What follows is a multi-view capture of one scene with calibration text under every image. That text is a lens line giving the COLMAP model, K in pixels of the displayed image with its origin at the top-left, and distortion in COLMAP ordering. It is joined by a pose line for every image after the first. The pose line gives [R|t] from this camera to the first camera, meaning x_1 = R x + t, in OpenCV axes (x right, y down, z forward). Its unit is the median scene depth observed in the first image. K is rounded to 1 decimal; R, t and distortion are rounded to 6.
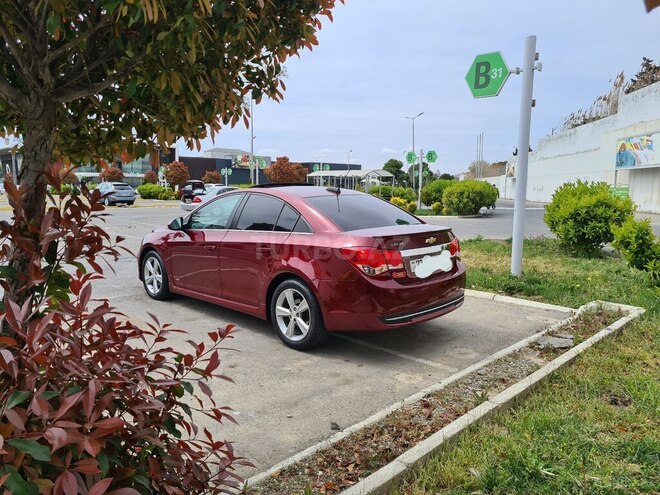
lens RADIAL K [[492.5, 0, 325.3], [0, 492.5, 248.6], [0, 0, 1]] dist [0.062478, -0.040452]
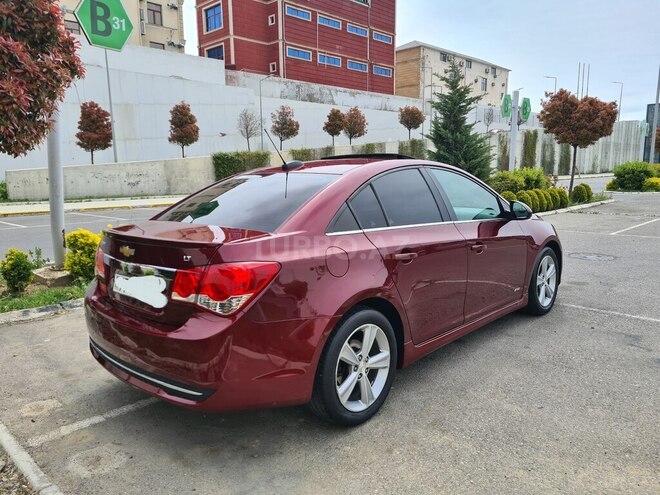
lens RADIAL K [[492.5, 0, 325.3], [0, 492.5, 248.6], [0, 0, 1]] dist [0.062478, -0.040452]
pose [[0.011181, 0.150065, -0.988613, 0.537298], [-0.106715, 0.983207, 0.148037, -0.088459], [0.994227, 0.103845, 0.027008, 0.817174]]
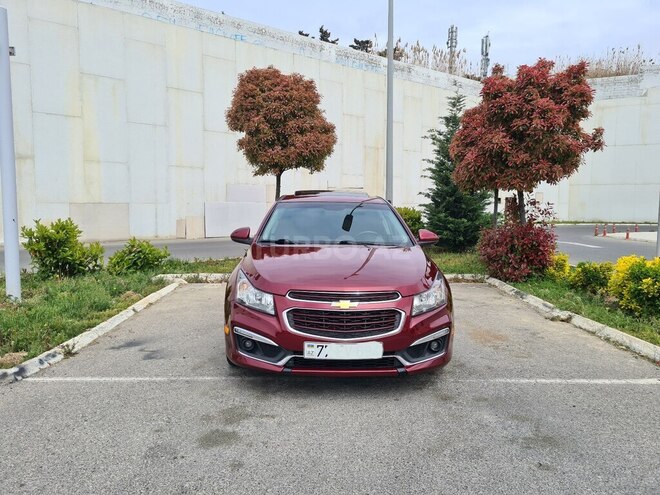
lens RADIAL K [[492.5, 0, 325.3], [0, 492.5, 248.6], [0, 0, 1]] dist [0.062478, -0.040452]
pose [[-0.716267, -0.077023, 0.693563, -0.683349], [0.073455, 0.980046, 0.184698, -0.178274], [-0.693950, 0.183239, -0.696317, 1.503965]]
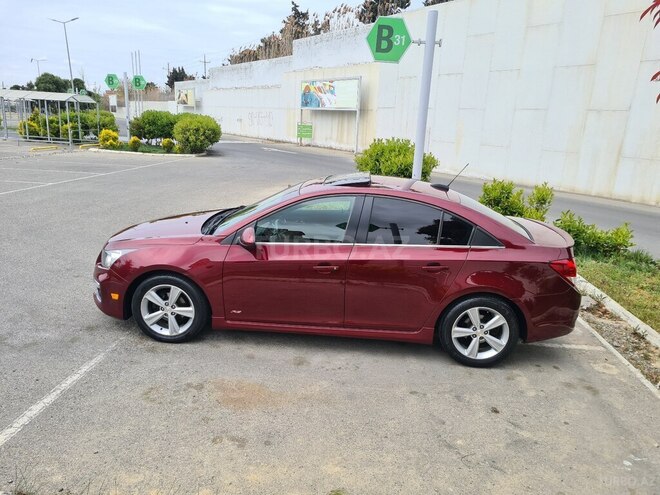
lens RADIAL K [[493.2, 0, 338.0], [0, 493.2, 246.1], [0, 0, 1]] dist [0.063378, -0.038278]
pose [[0.750681, -0.134477, 0.646834, -0.571006], [0.037684, 0.986187, 0.161294, -0.126145], [-0.659589, -0.096706, 0.745379, 0.336816]]
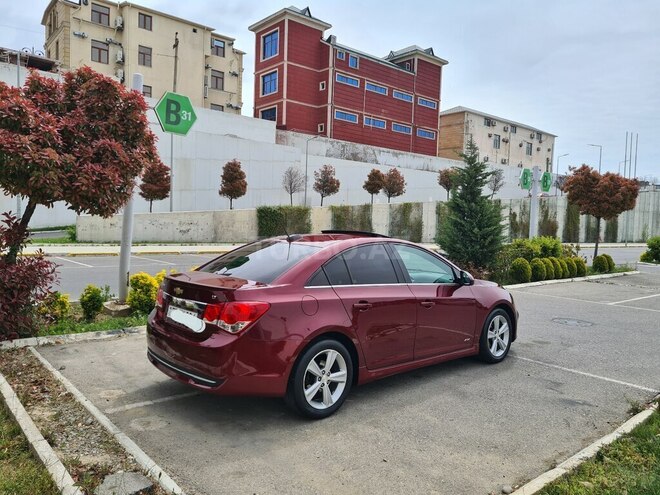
lens RADIAL K [[492.5, 0, 325.3], [0, 492.5, 248.6], [0, 0, 1]] dist [0.062478, -0.040452]
pose [[-0.076945, 0.043804, -0.996073, 0.748905], [-0.155312, 0.986312, 0.055373, -0.126845], [0.984864, 0.158963, -0.069088, 0.887399]]
